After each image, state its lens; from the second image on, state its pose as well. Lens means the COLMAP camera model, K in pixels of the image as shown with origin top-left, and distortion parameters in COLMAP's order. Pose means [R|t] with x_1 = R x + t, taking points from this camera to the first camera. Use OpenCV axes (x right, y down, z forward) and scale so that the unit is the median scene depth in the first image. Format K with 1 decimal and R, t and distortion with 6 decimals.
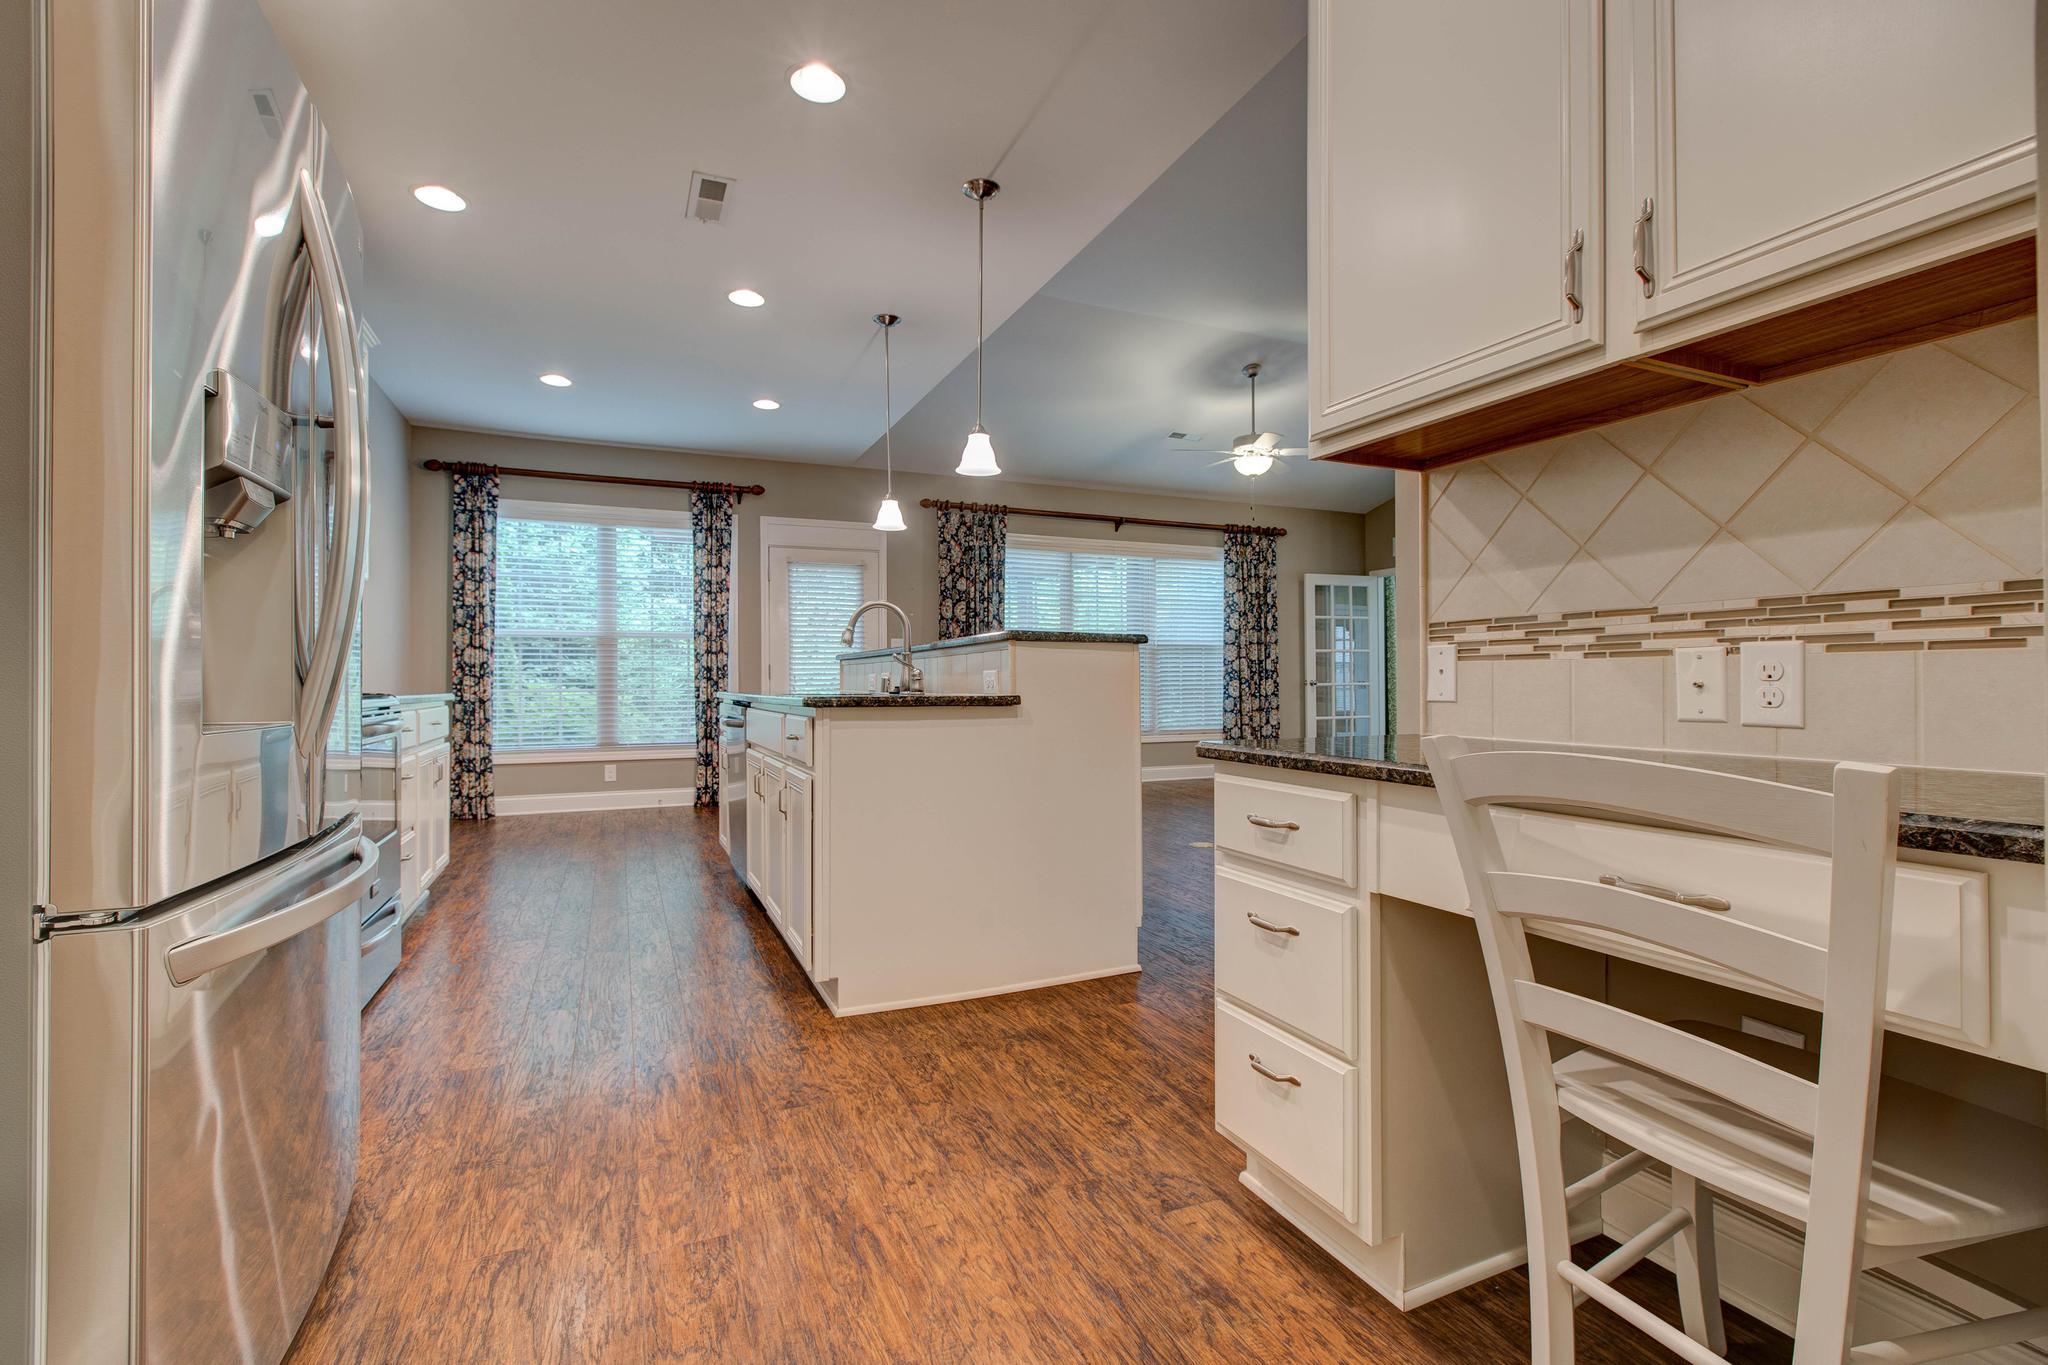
lens RADIAL K [[921.0, 0, 1036.2], [0, 921.0, 657.0], [0, 0, 1]] dist [-0.000430, -0.000054]
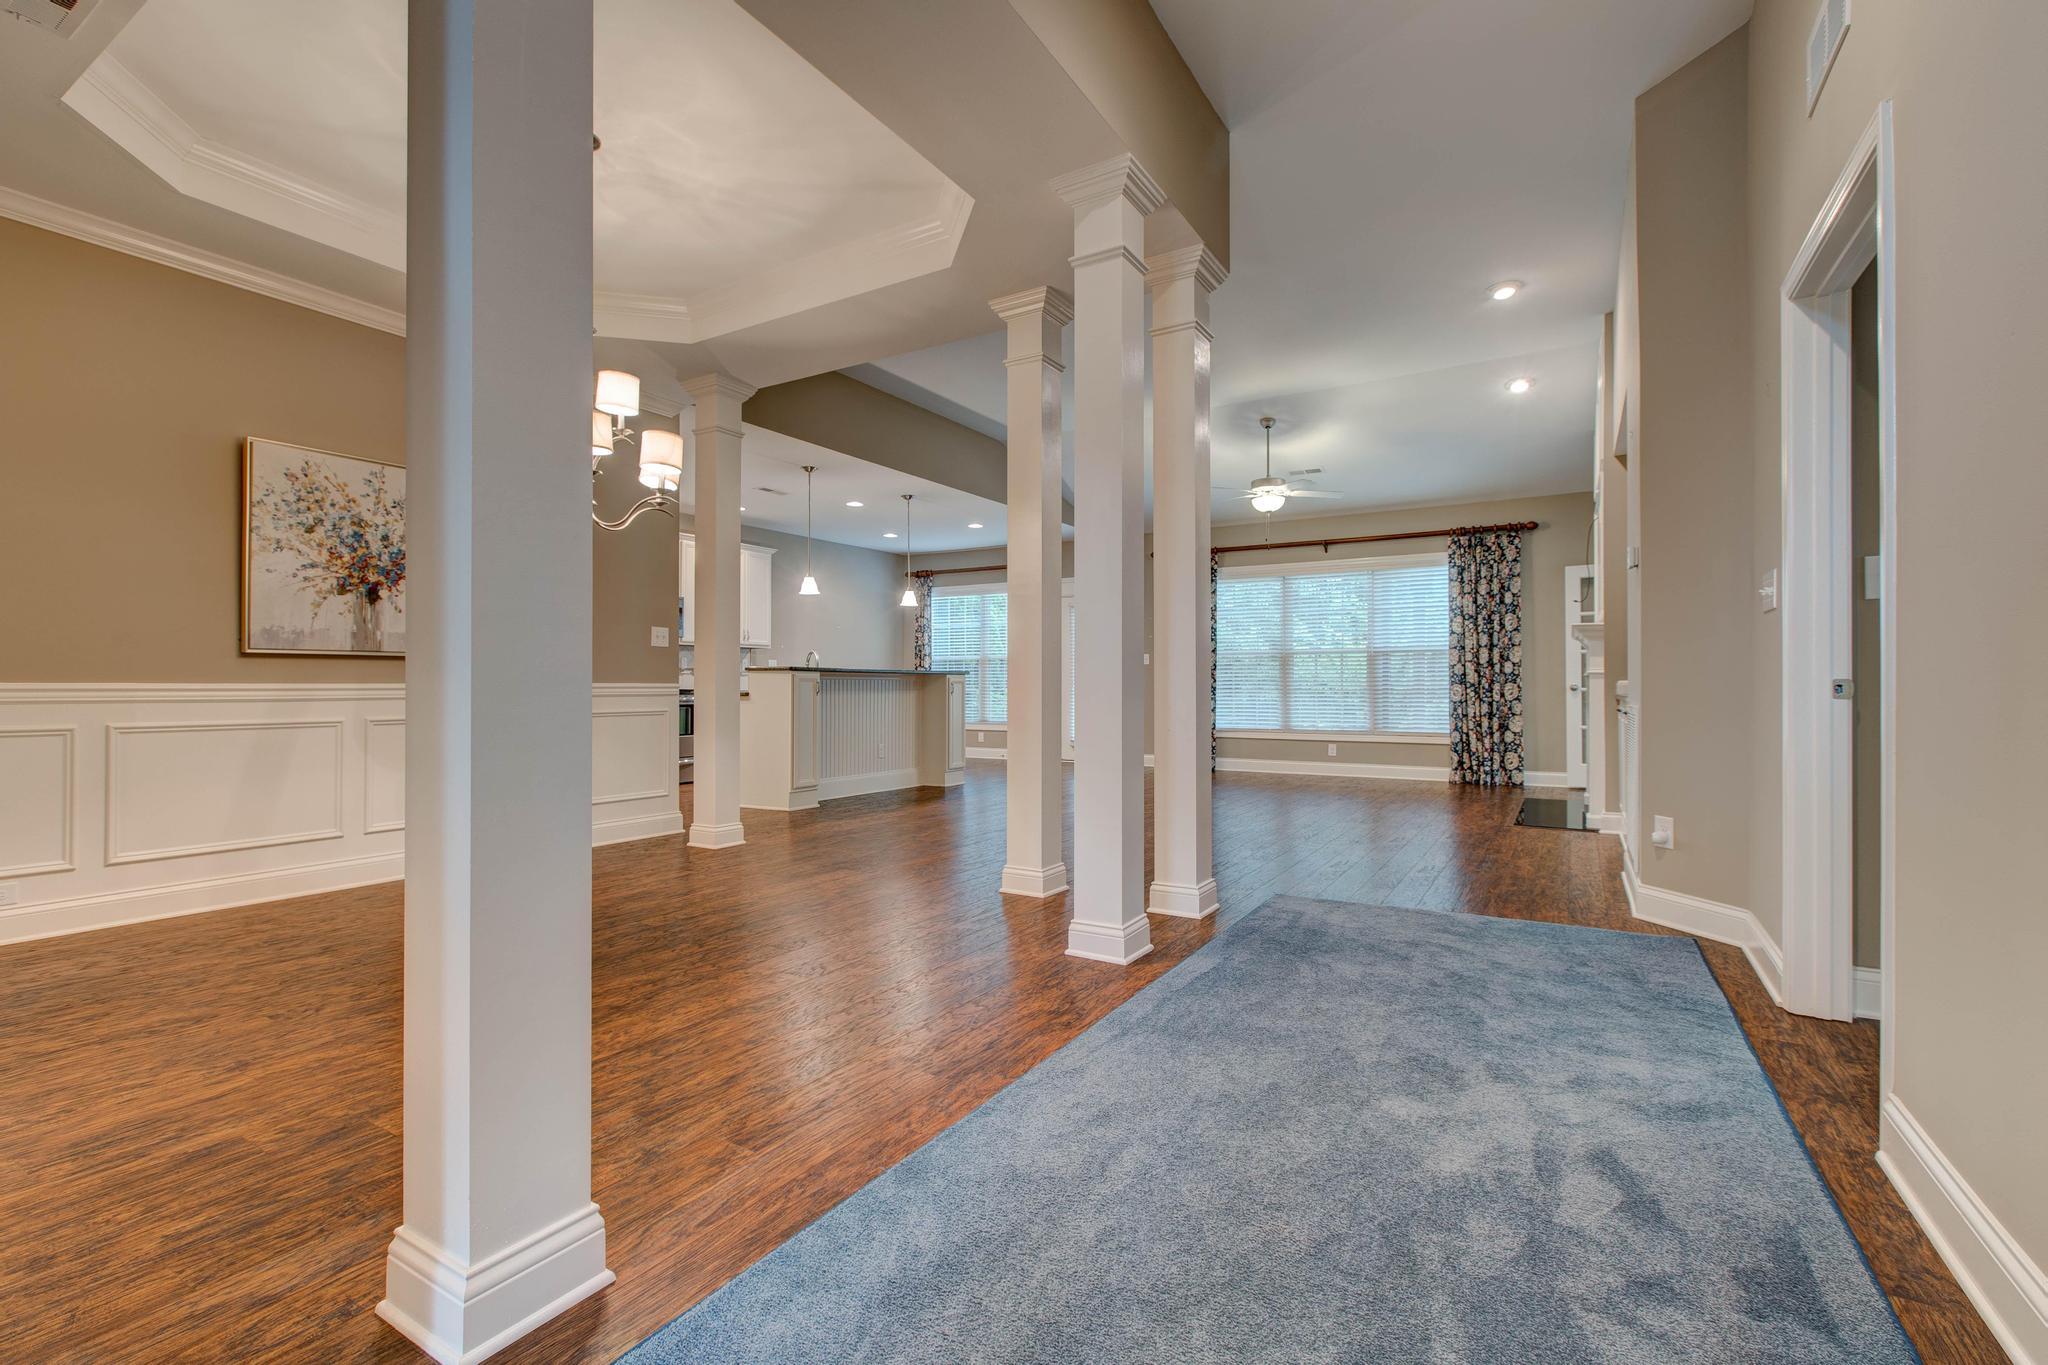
lens RADIAL K [[961.3, 0, 975.5], [0, 961.3, 679.9], [0, 0, 1]] dist [-0.013773, 0.000098]
pose [[0.548200, -0.004375, -0.836336, 0.798502], [0.018005, 0.999816, 0.006571, 0.004153], [0.836154, -0.018660, 0.548178, -0.005424]]
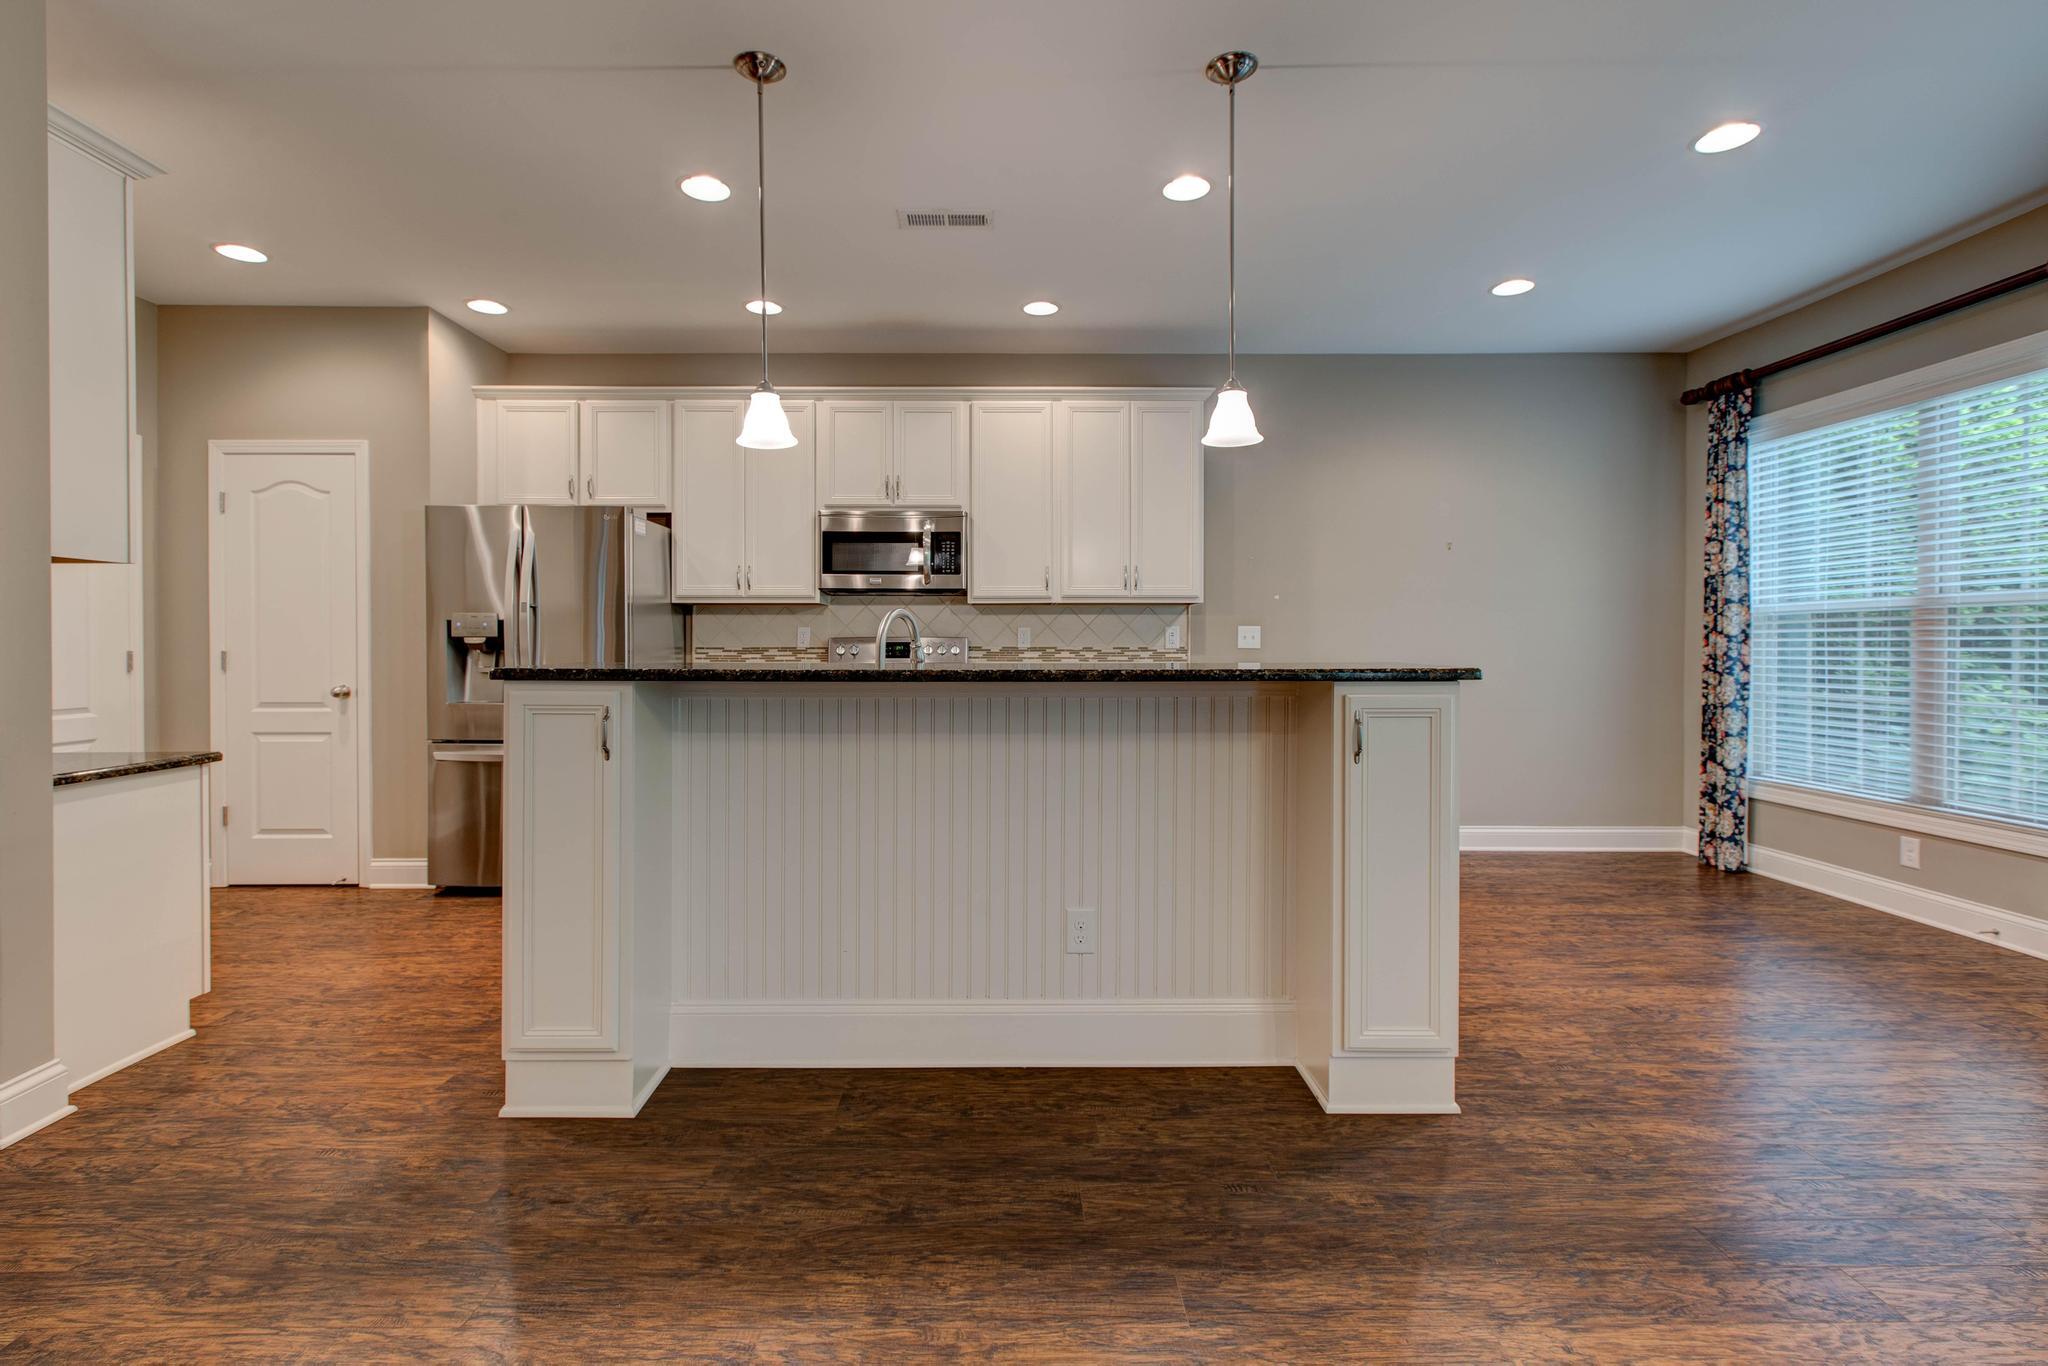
lens RADIAL K [[914.2, 0, 1010.0], [0, 914.2, 654.2], [0, 0, 1]] dist [-0.000570, -0.000543]
pose [[-0.402008, 0.009216, -0.915590, 0.197594], [0.022130, 0.999755, 0.000347, -0.003906], [0.915369, -0.020123, -0.402114, 0.545387]]
